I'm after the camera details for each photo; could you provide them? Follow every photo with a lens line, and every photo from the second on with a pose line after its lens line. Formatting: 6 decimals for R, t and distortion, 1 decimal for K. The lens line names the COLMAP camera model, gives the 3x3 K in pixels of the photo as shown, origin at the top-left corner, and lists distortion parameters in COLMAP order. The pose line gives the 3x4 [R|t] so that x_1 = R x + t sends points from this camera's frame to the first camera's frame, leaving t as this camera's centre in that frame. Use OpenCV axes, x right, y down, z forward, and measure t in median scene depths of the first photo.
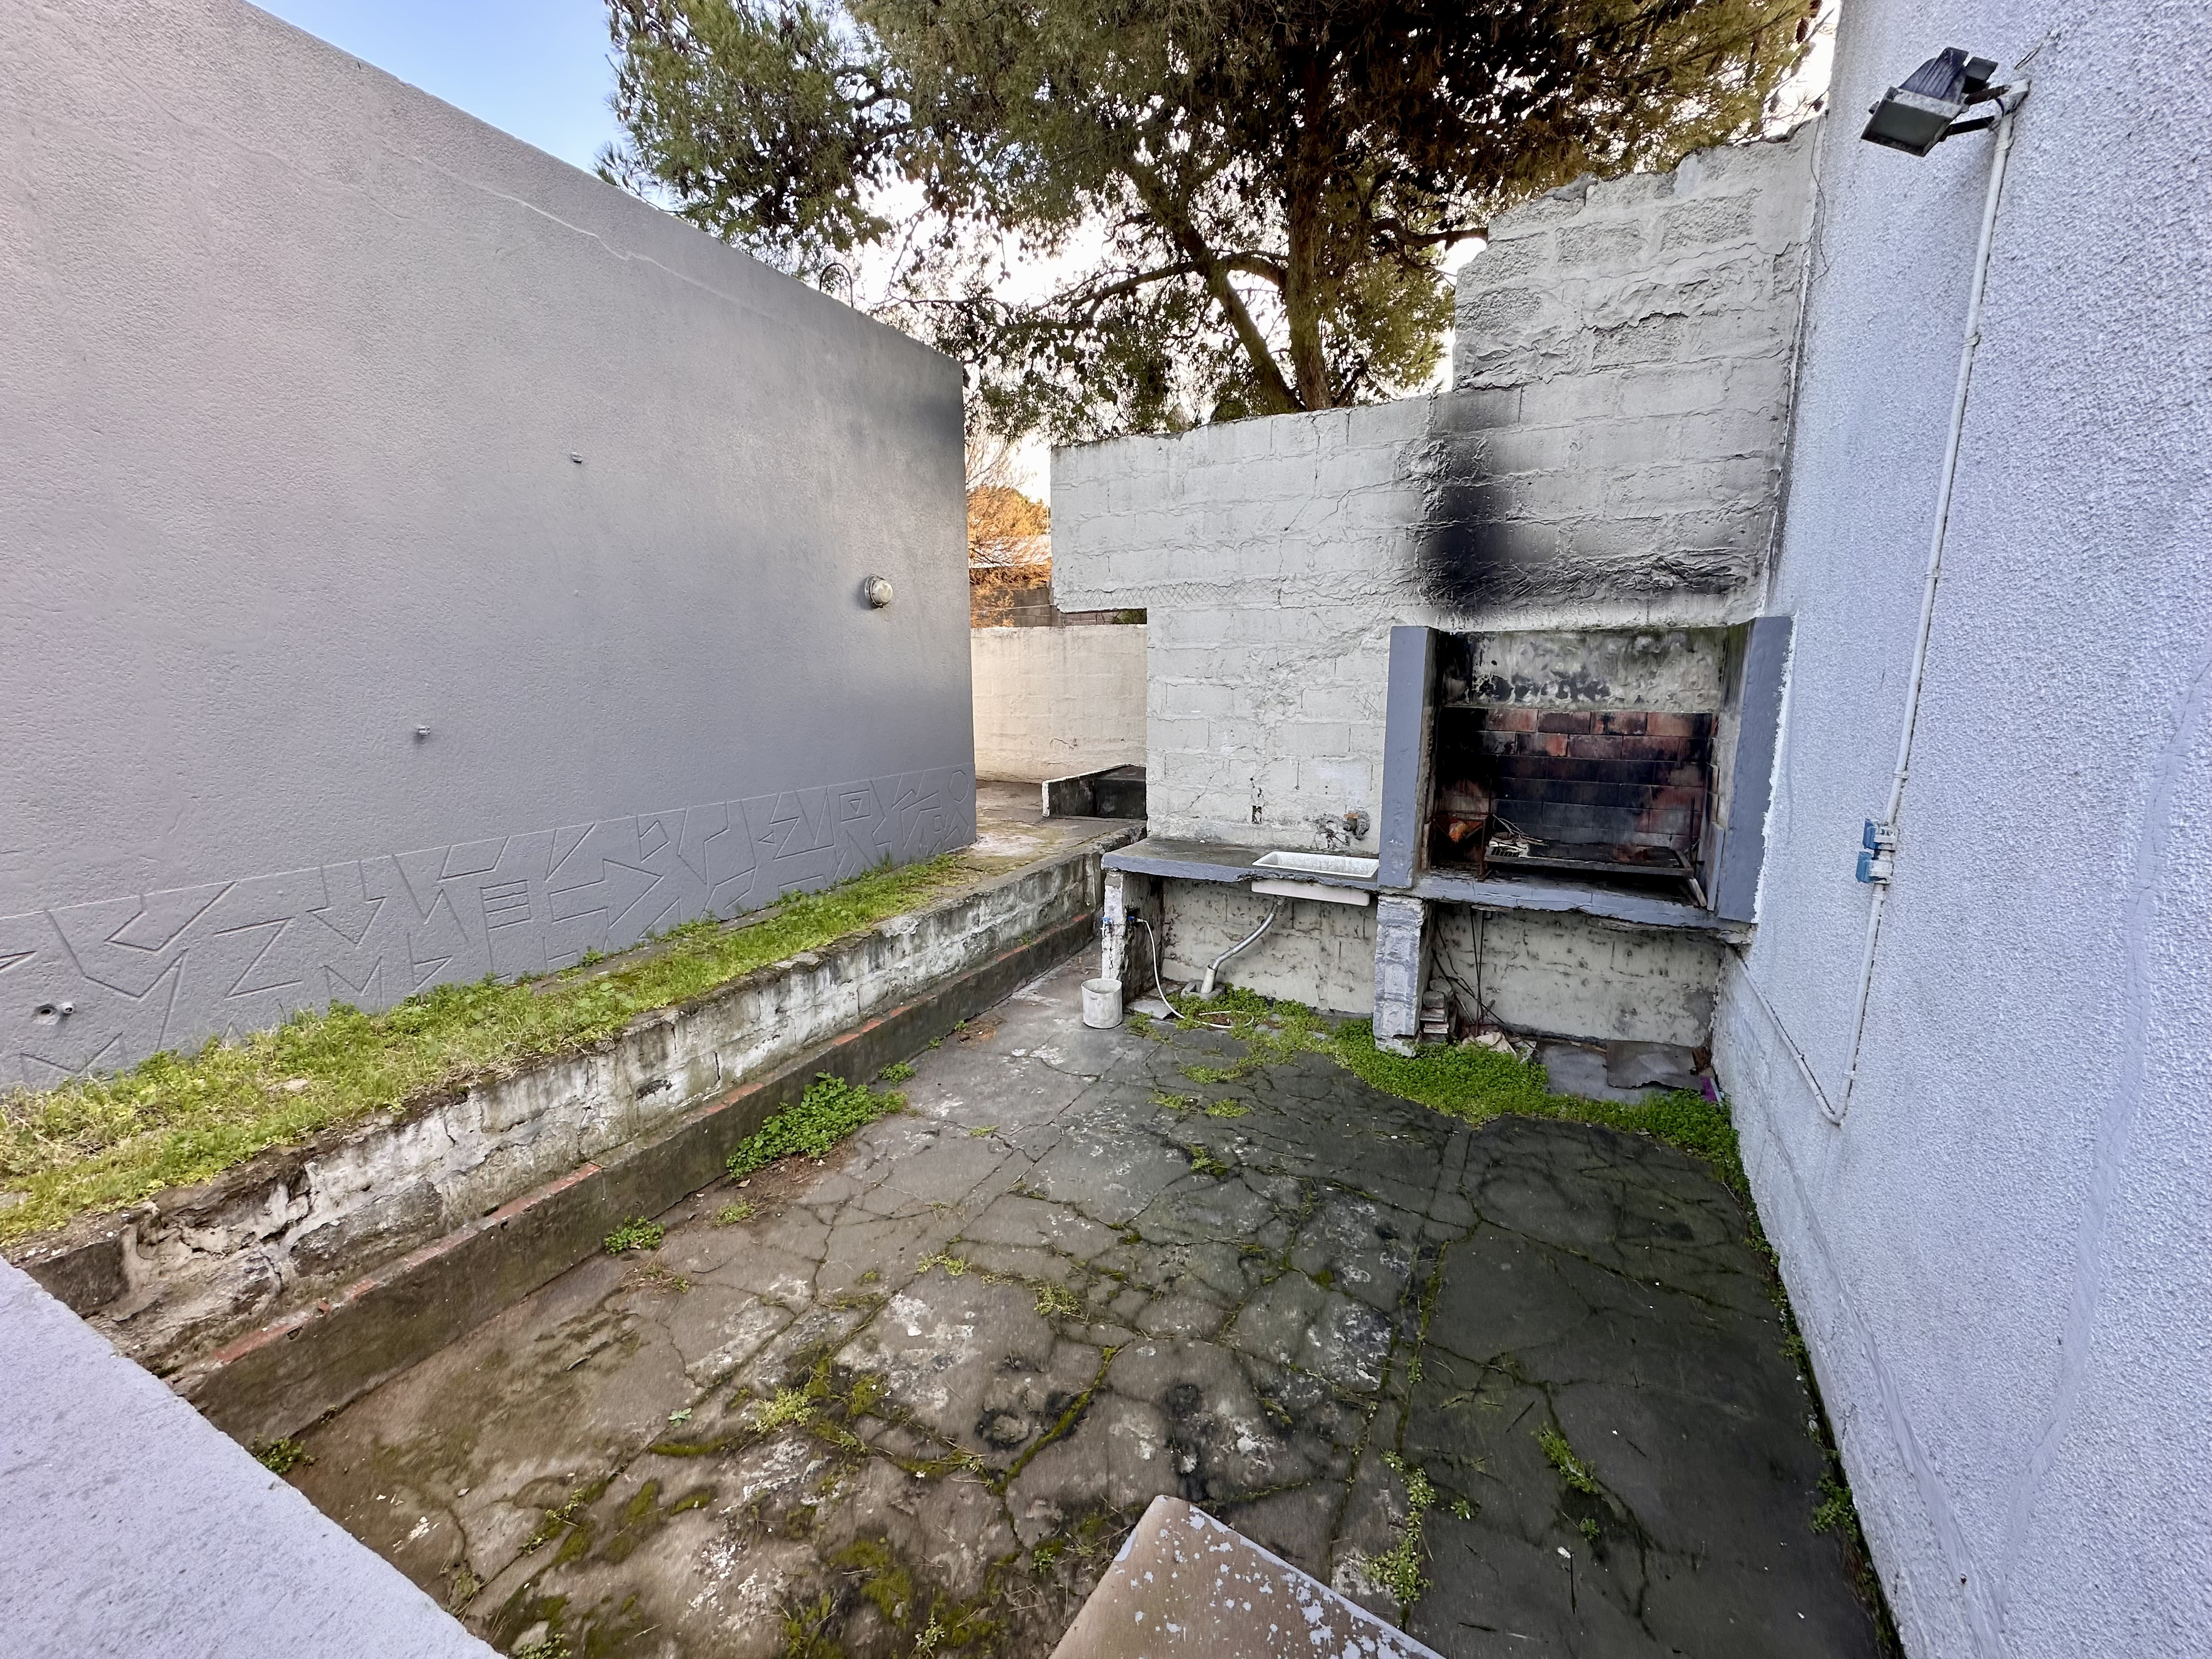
lens RADIAL K [[878.8, 0, 1113.1], [0, 878.8, 824.9], [0, 0, 1]] dist [0.001810, -0.000027]
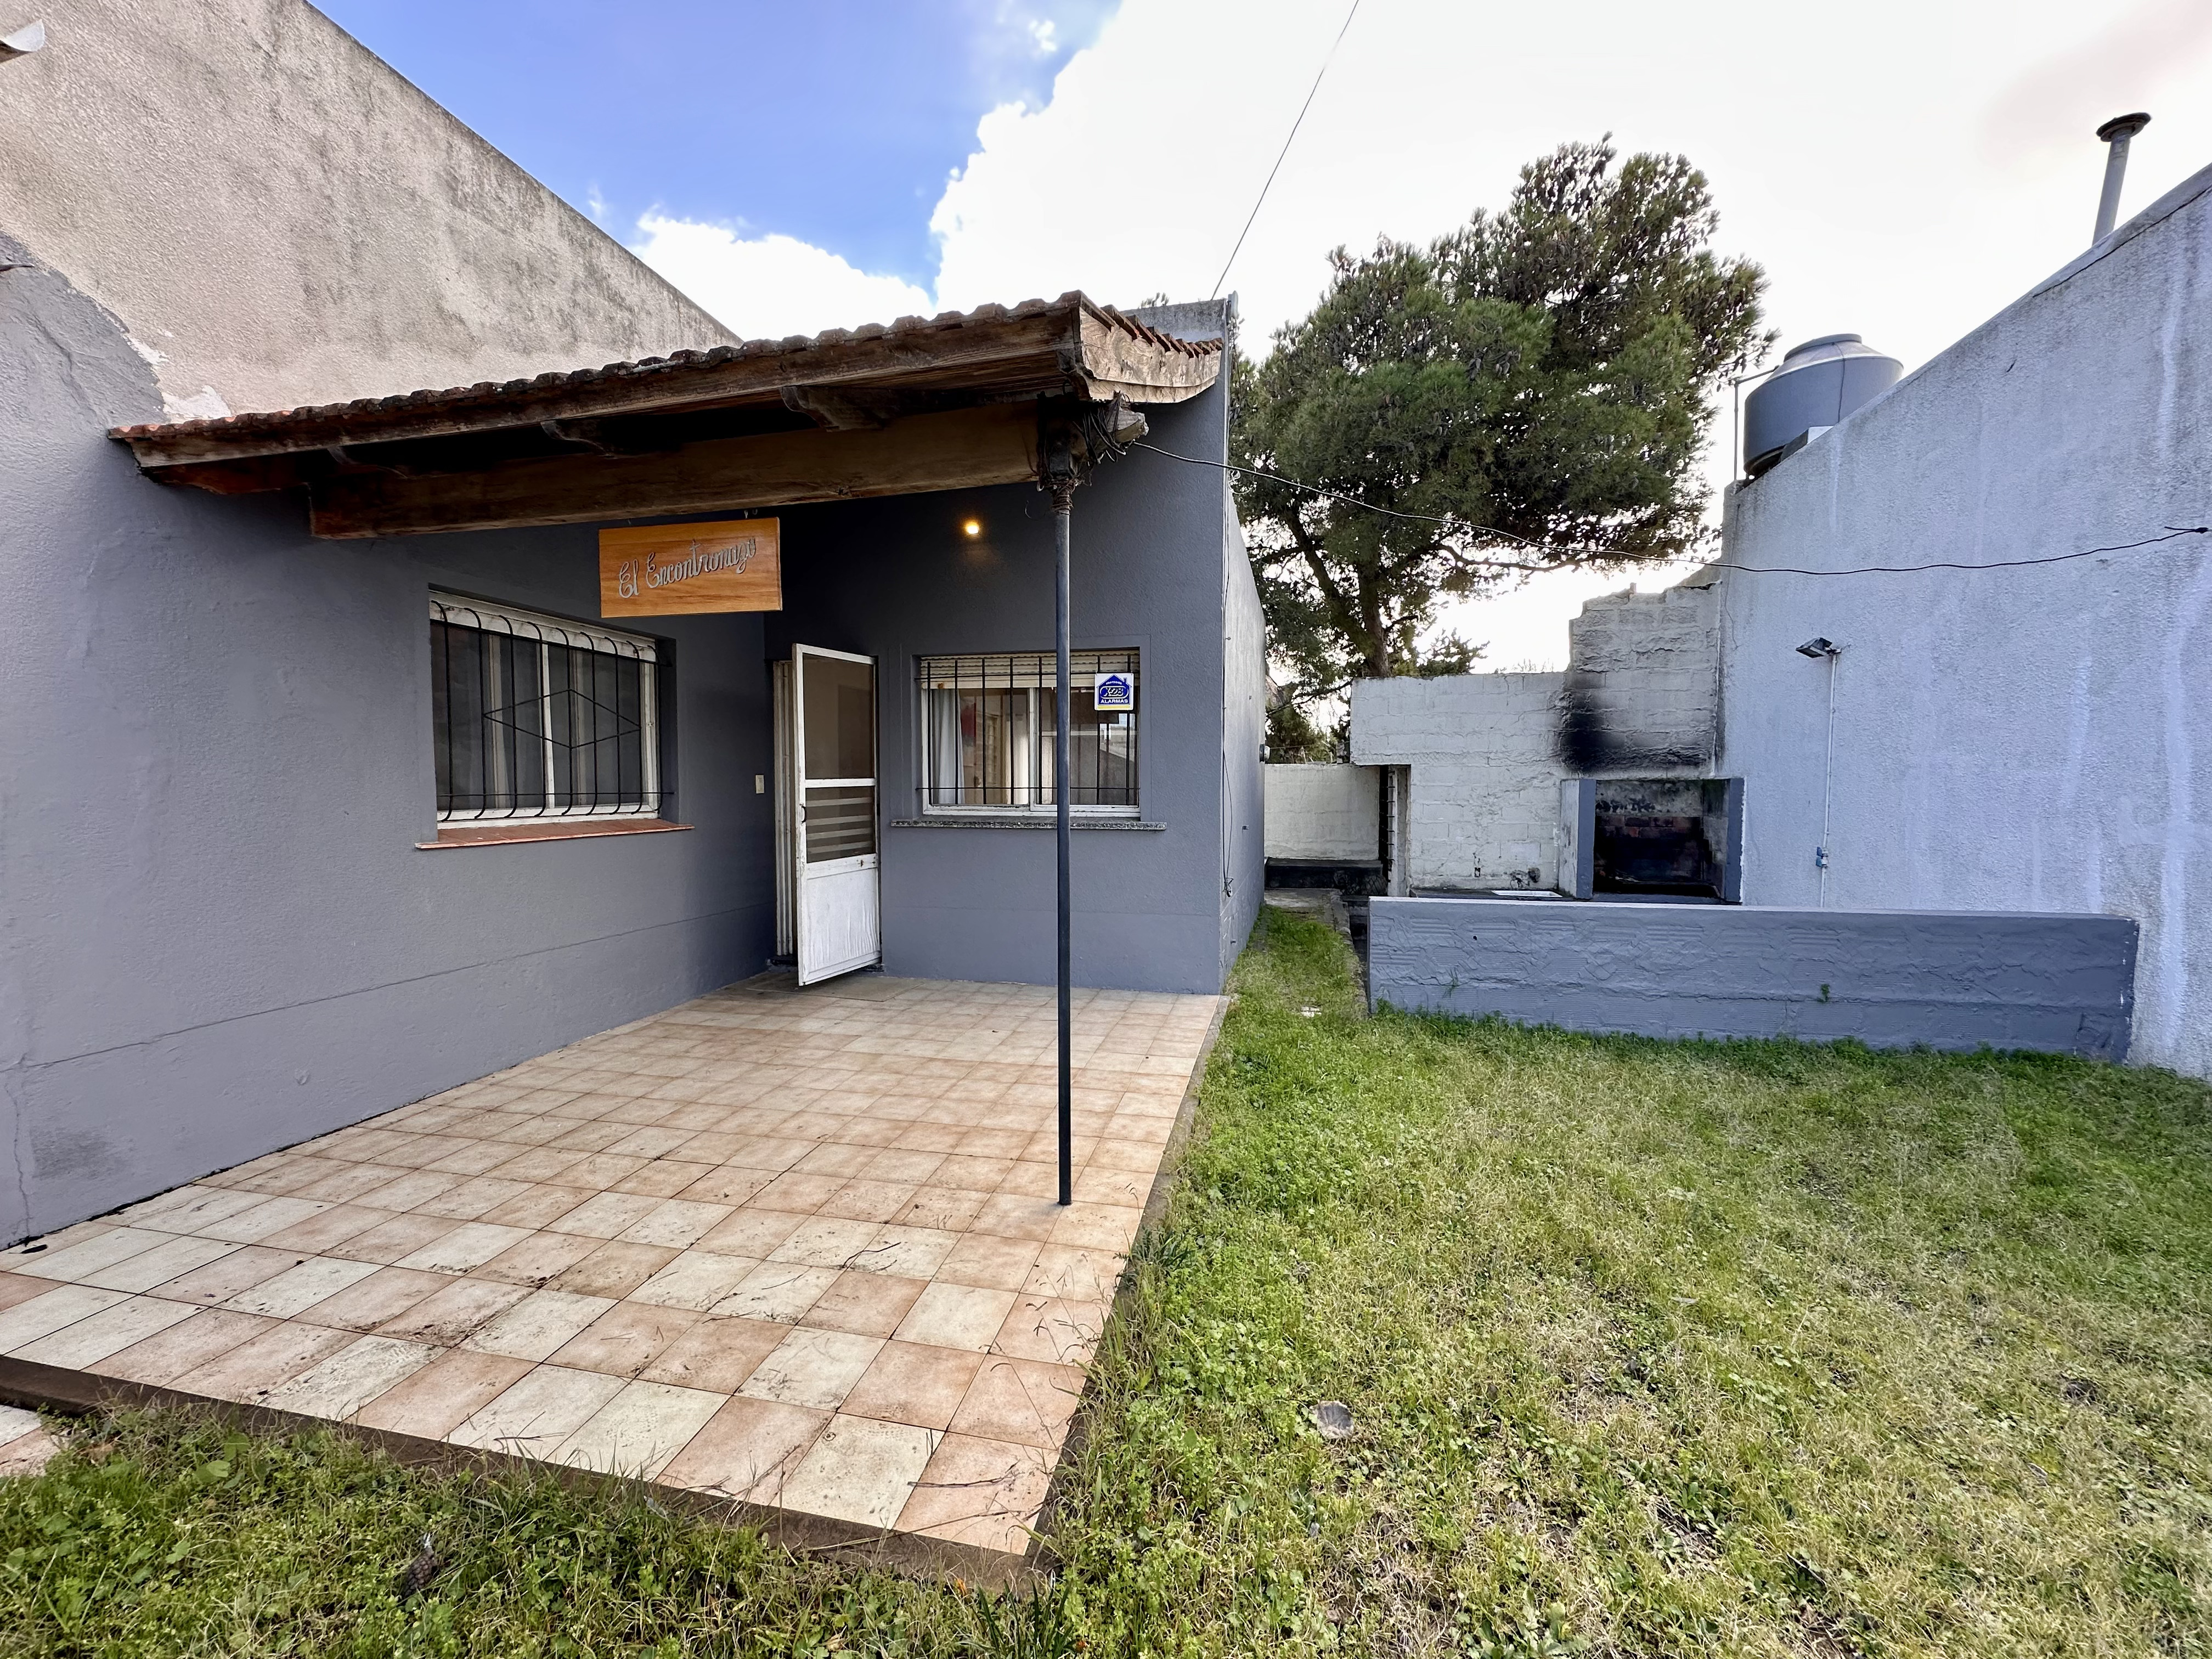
lens RADIAL K [[878.8, 0, 1103.3], [0, 878.8, 830.4], [0, 0, 1]] dist [0.001810, -0.000027]
pose [[0.969764, -0.009073, 0.243877, -1.344823], [0.040111, 0.991644, -0.122606, 0.123133], [-0.240726, 0.128681, 0.962025, -0.801843]]
